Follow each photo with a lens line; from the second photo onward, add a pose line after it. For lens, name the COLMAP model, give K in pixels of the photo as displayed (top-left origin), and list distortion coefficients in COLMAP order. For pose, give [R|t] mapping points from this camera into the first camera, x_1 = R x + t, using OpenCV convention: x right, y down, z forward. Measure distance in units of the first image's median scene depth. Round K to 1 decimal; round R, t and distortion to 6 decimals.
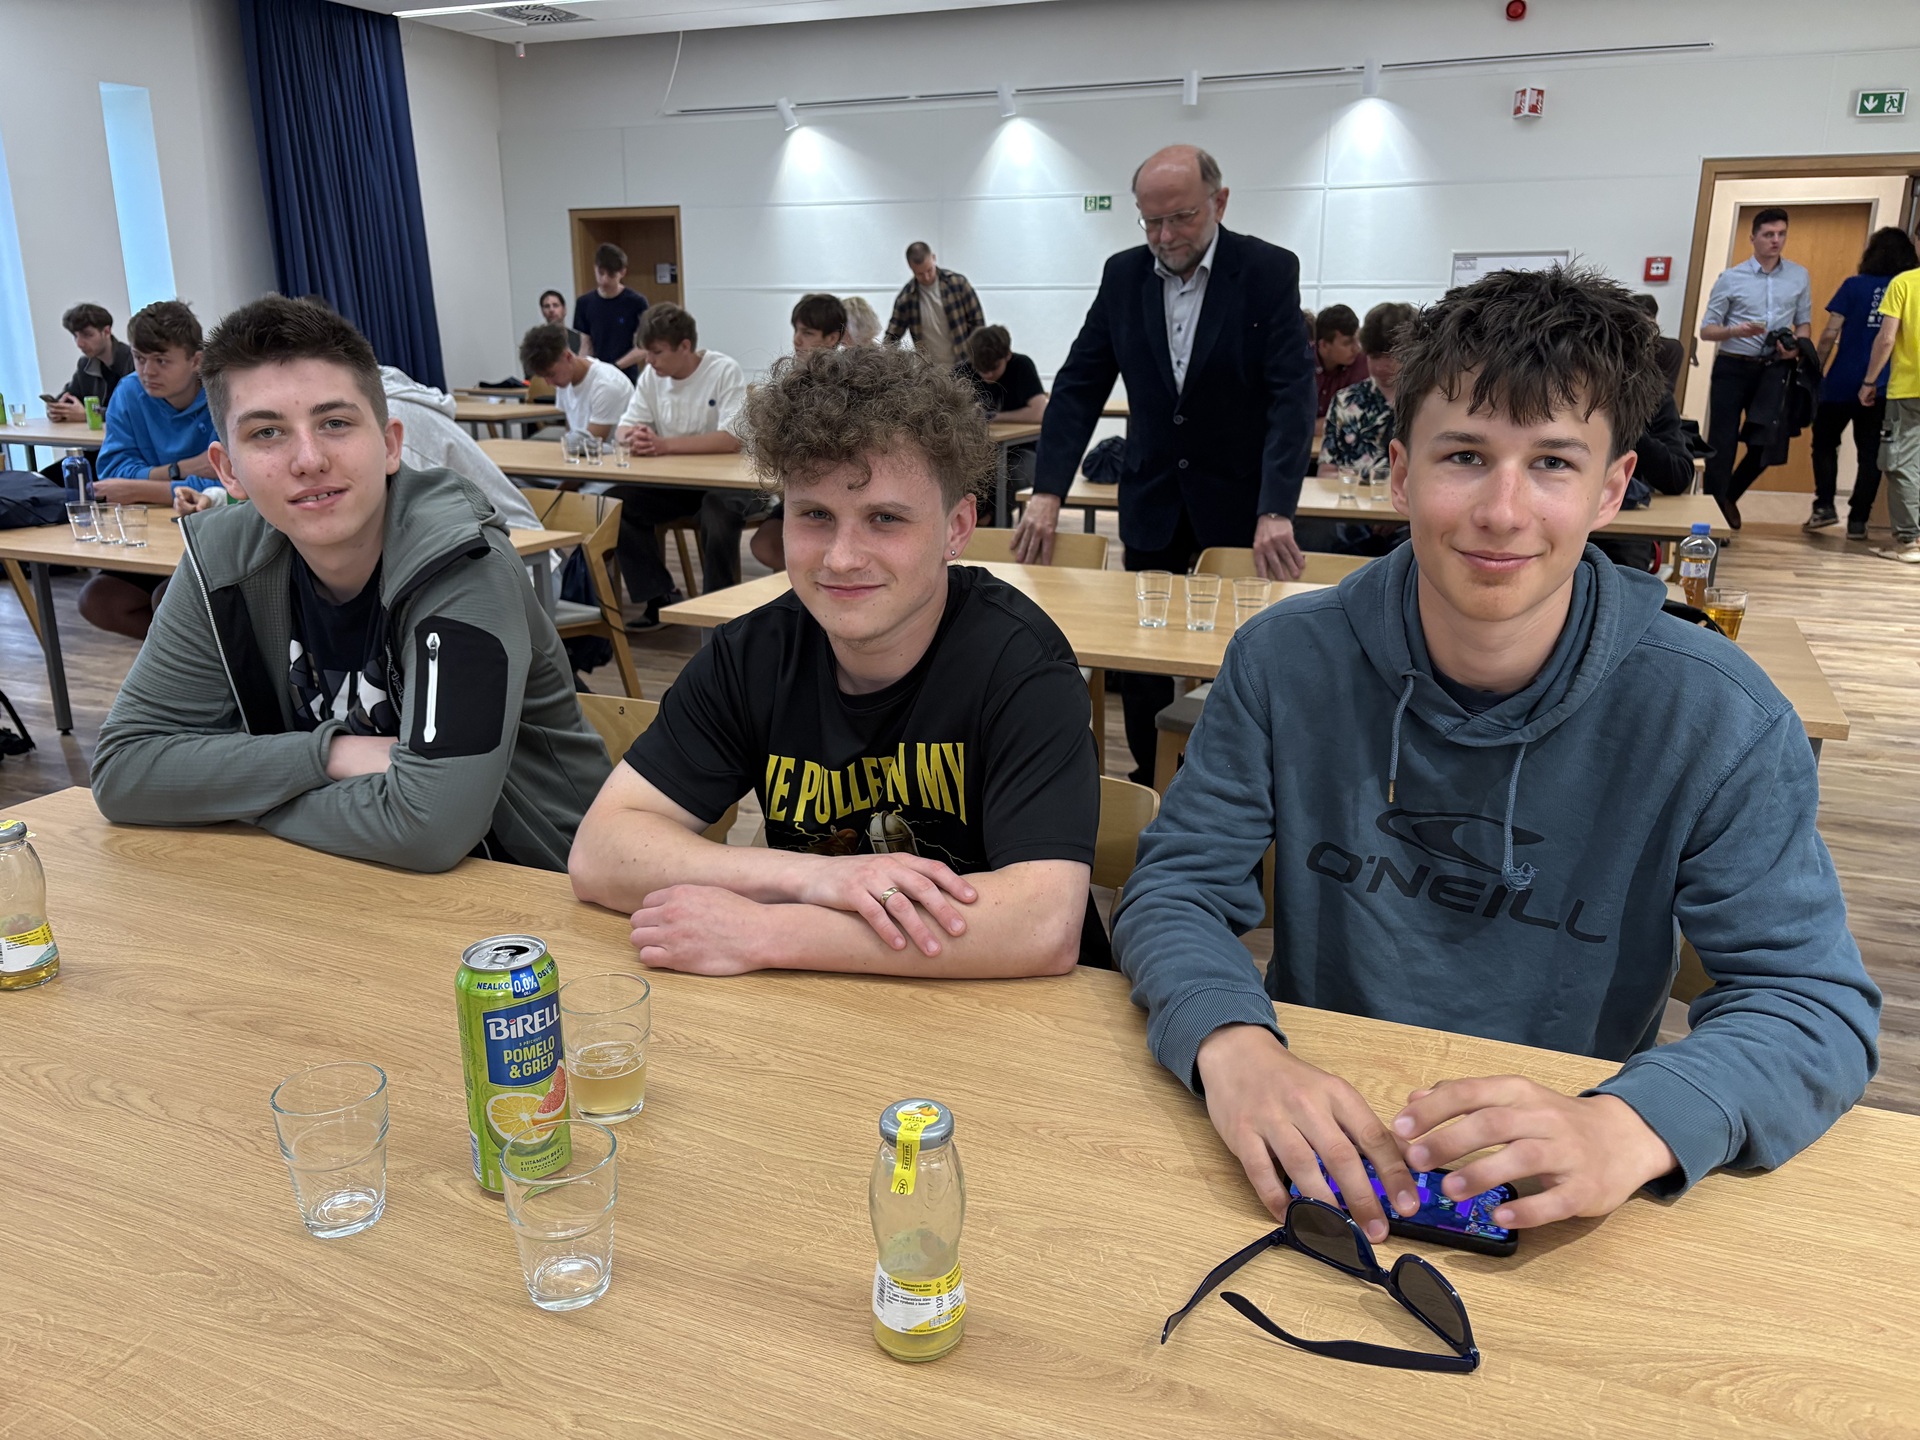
lens RADIAL K [[1434.2, 0, 960.0], [0, 1434.2, 720.0], [0, 0, 1]] dist [0.027530, -0.050049]
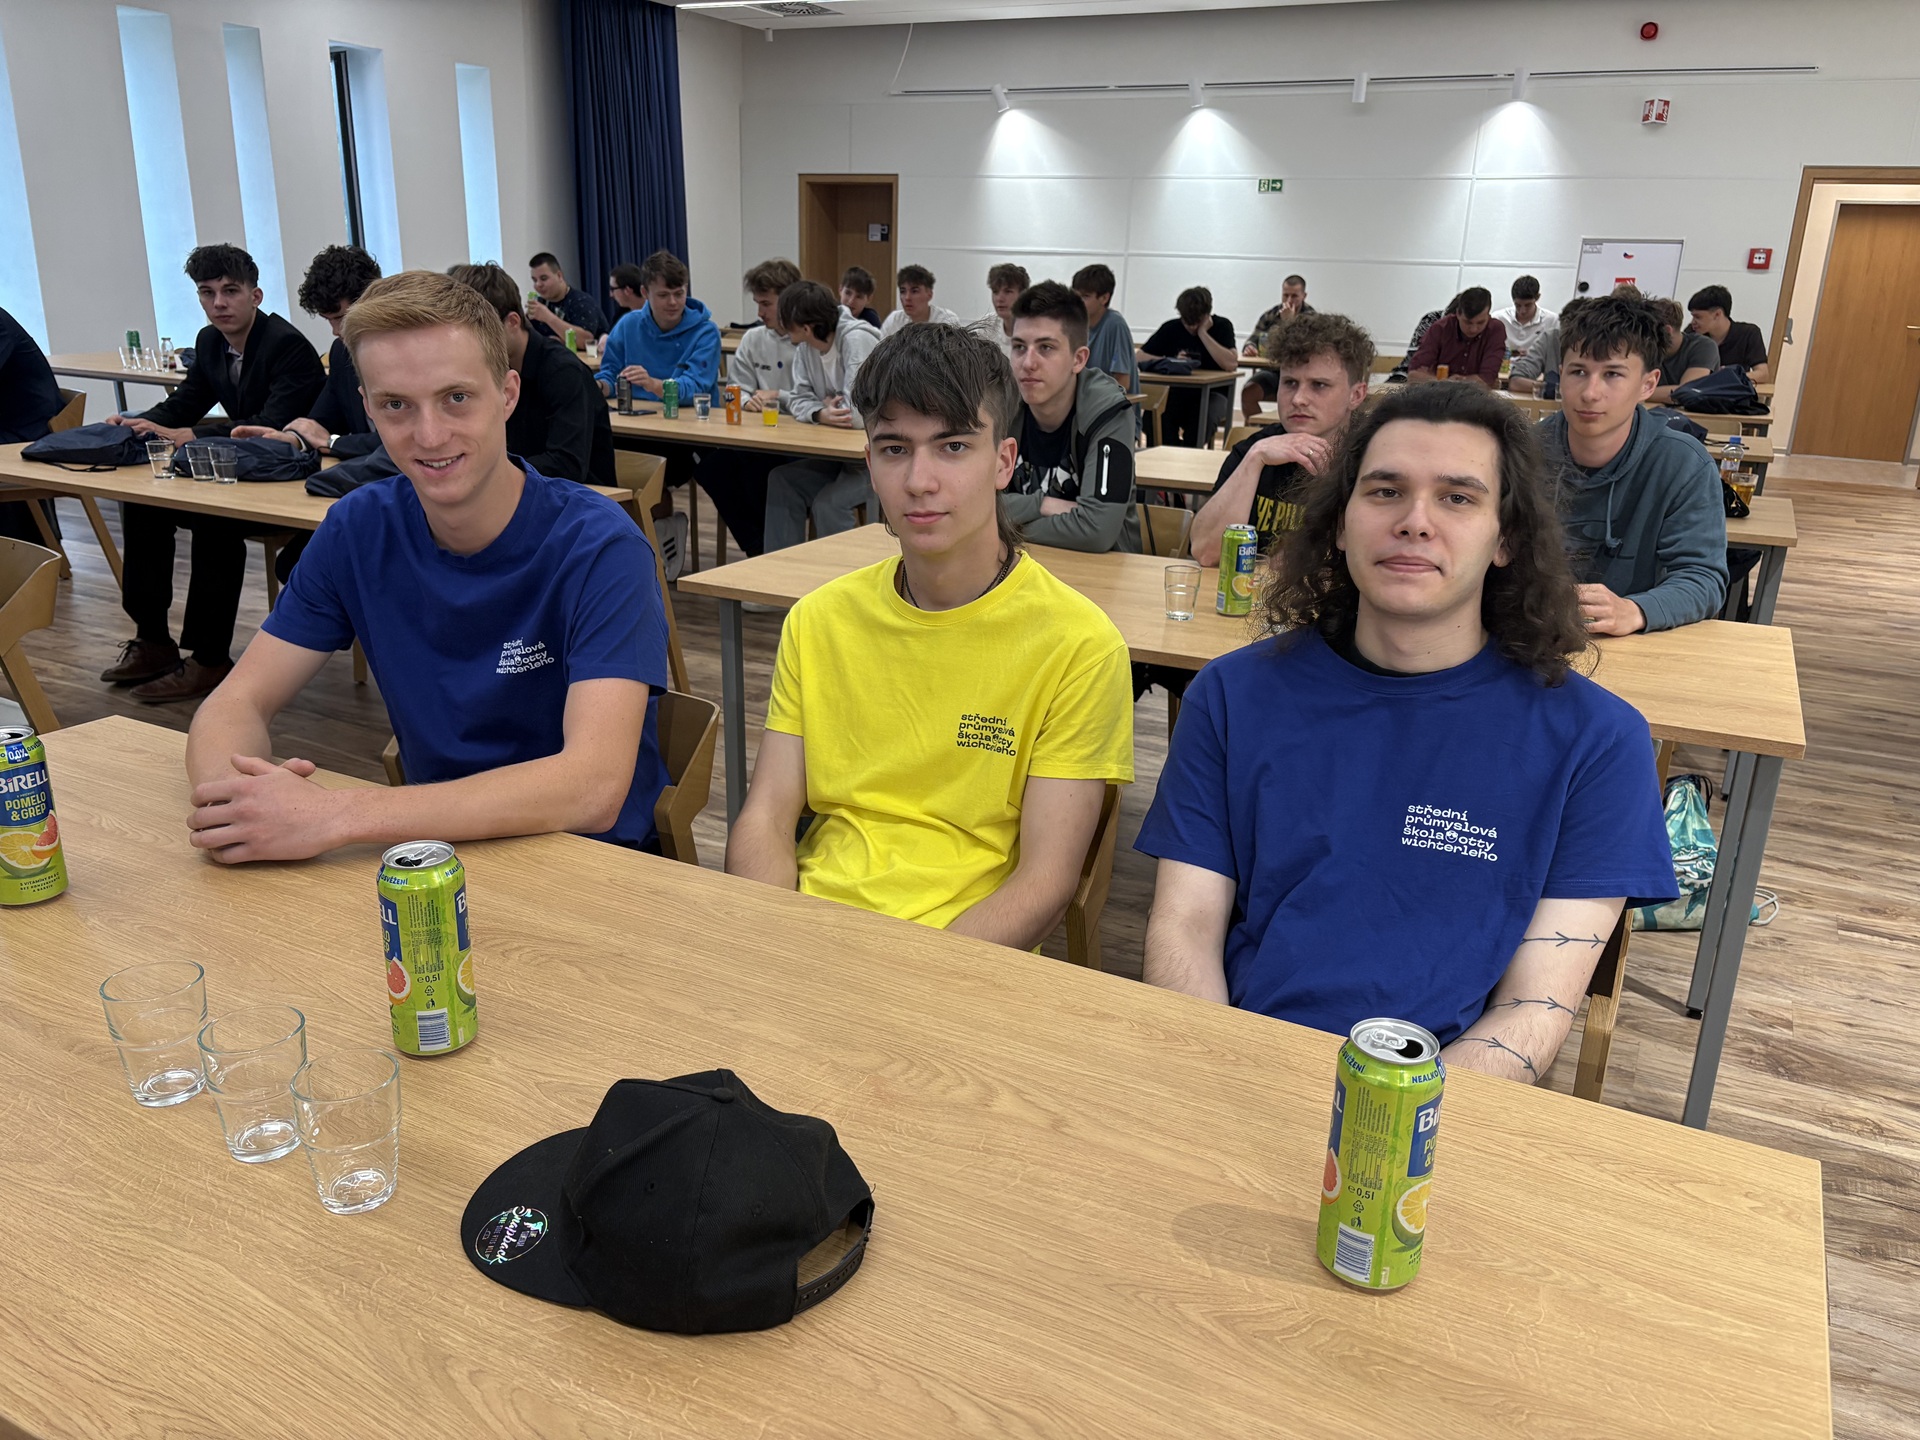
lens RADIAL K [[1434.2, 0, 960.0], [0, 1434.2, 720.0], [0, 0, 1]] dist [0.027530, -0.050049]
pose [[0.997118, 0.048488, -0.058352, -0.070016], [-0.046662, 0.998390, 0.032259, 0.048761], [0.059822, -0.029443, 0.997775, -0.196358]]
